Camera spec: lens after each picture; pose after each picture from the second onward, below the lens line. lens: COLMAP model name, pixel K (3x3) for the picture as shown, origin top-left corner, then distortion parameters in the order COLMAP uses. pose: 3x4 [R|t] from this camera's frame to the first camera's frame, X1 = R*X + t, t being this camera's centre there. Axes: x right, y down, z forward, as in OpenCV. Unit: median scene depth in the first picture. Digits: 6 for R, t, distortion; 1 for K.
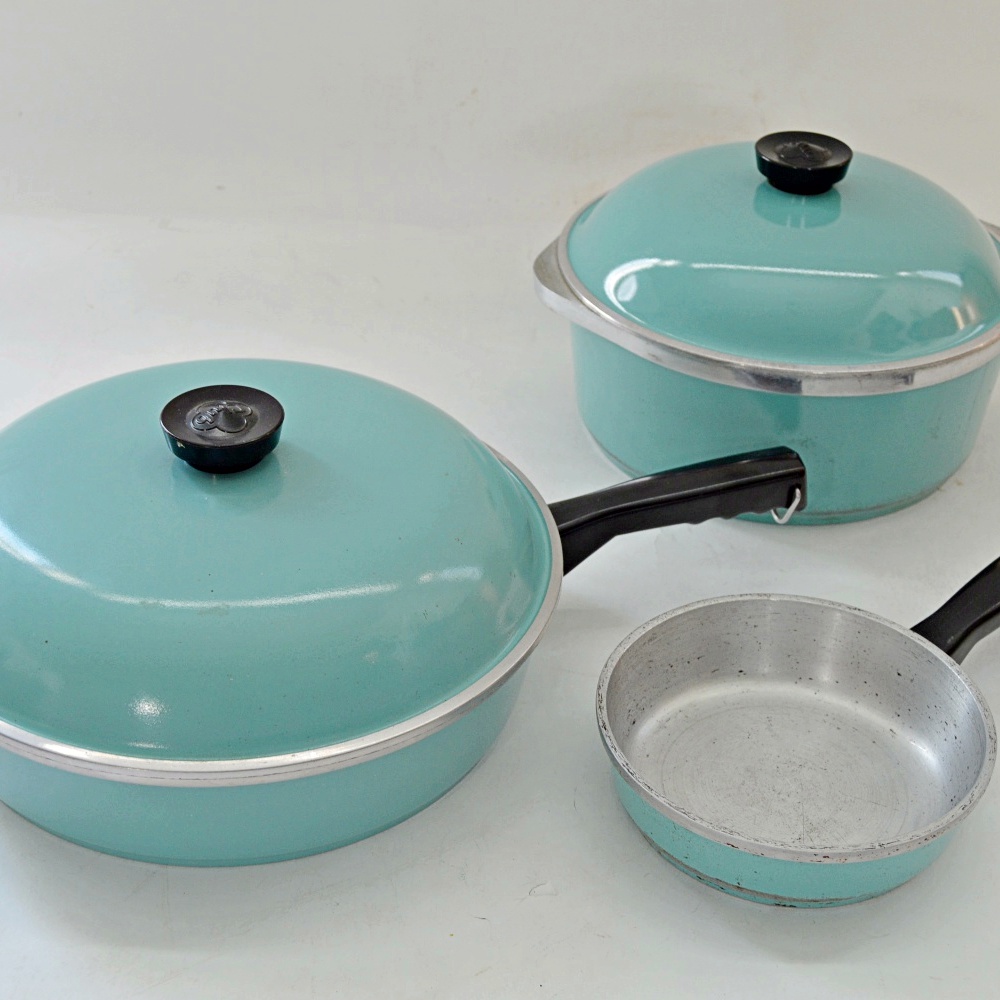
lens RADIAL K [[1870.4, 0, 494.7], [0, 1870.4, 492.7], [0, 0, 1]] dist [-0.066305, 0.000000]
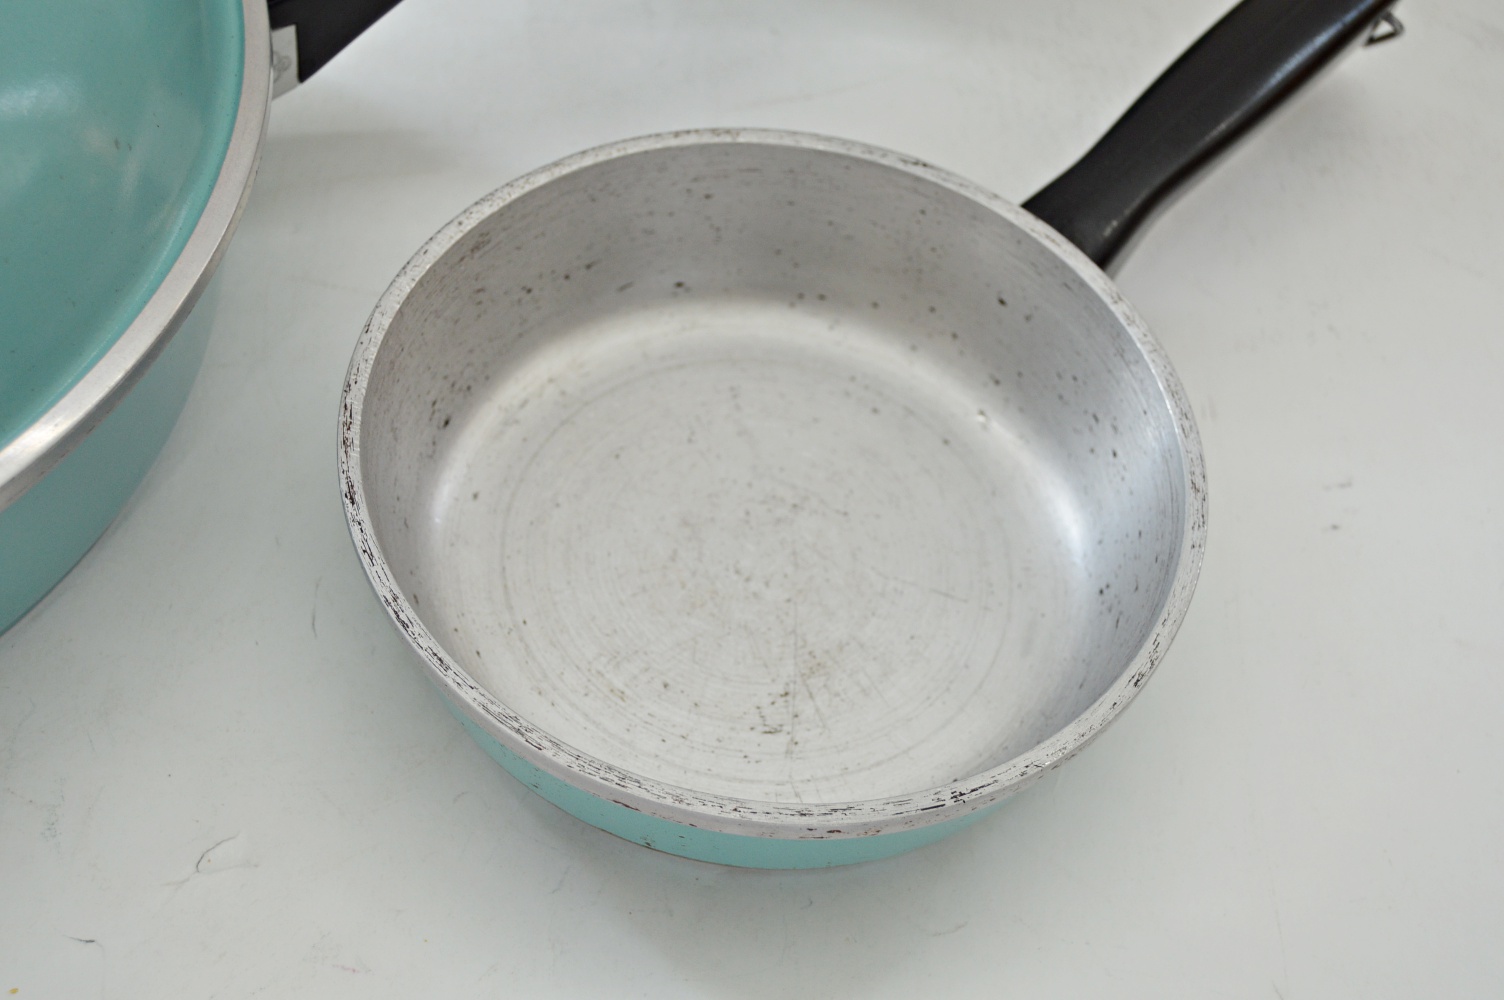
lens RADIAL K [[2100.0, 0, 771.2], [0, 2100.0, 513.1], [0, 0, 1]] dist [-0.034904, 0.000000]
pose [[0.992339, -0.038011, 0.117550, 0.094405], [-0.008118, 0.929374, 0.369050, -0.053216], [-0.123276, -0.367177, 0.921946, 0.500595]]
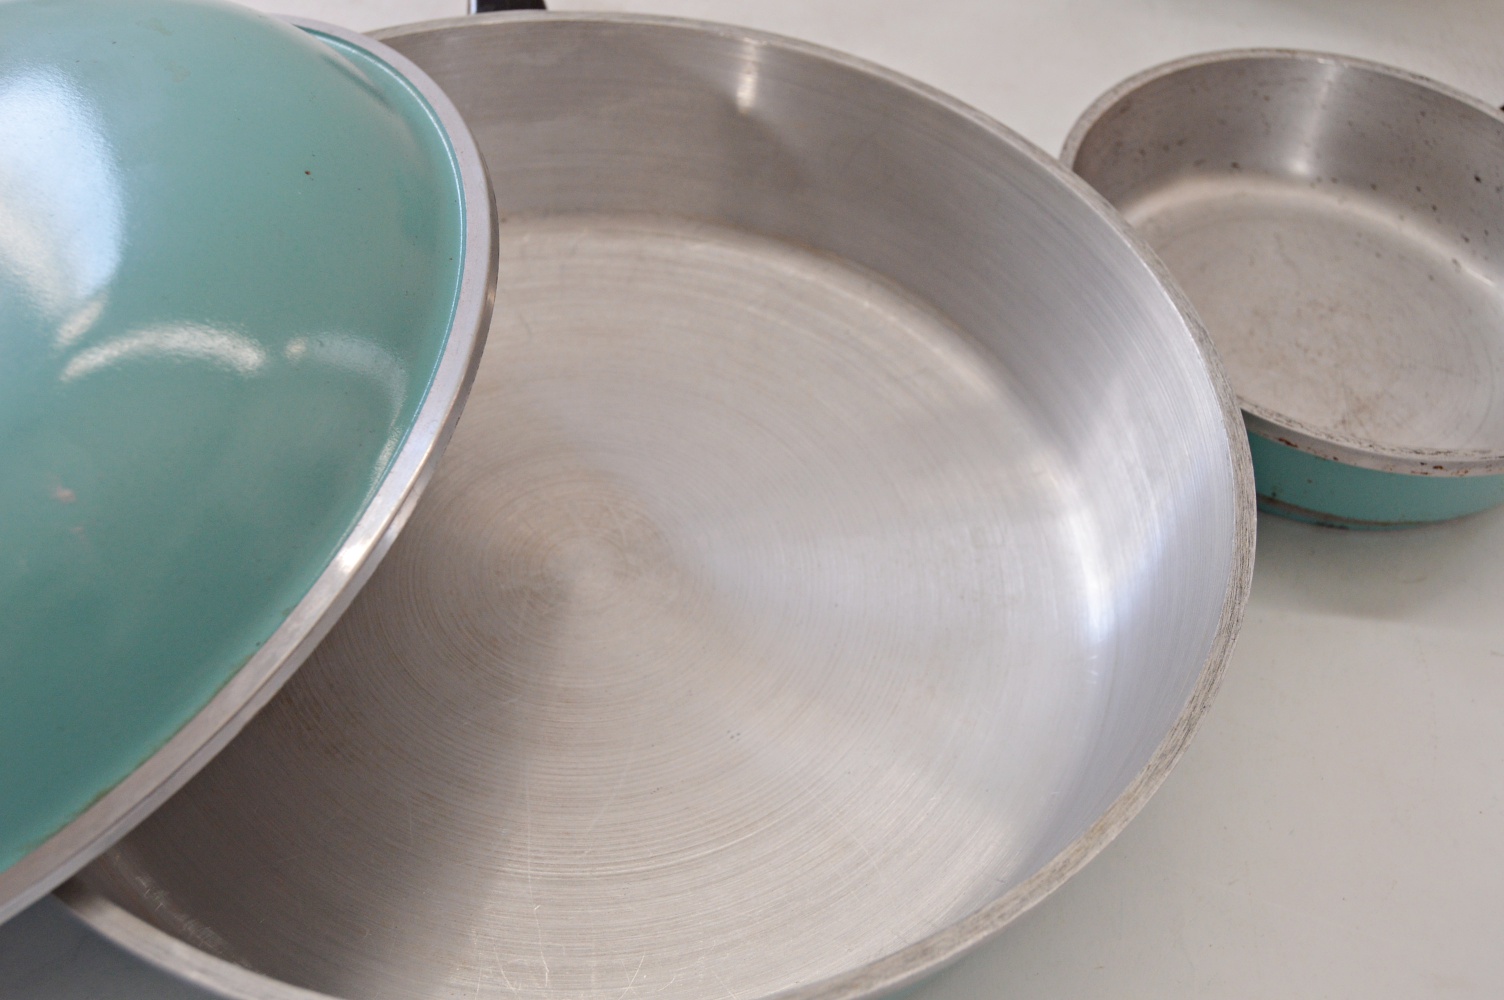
lens RADIAL K [[1634.2, 0, 752.6], [0, 1634.2, 506.8], [0, 0, 1]] dist [-0.051001, 0.000000]
pose [[0.999283, 0.028121, 0.025366, -0.059619], [-0.034388, 0.954353, 0.296696, 0.047367], [-0.015865, -0.297355, 0.954635, 0.420386]]
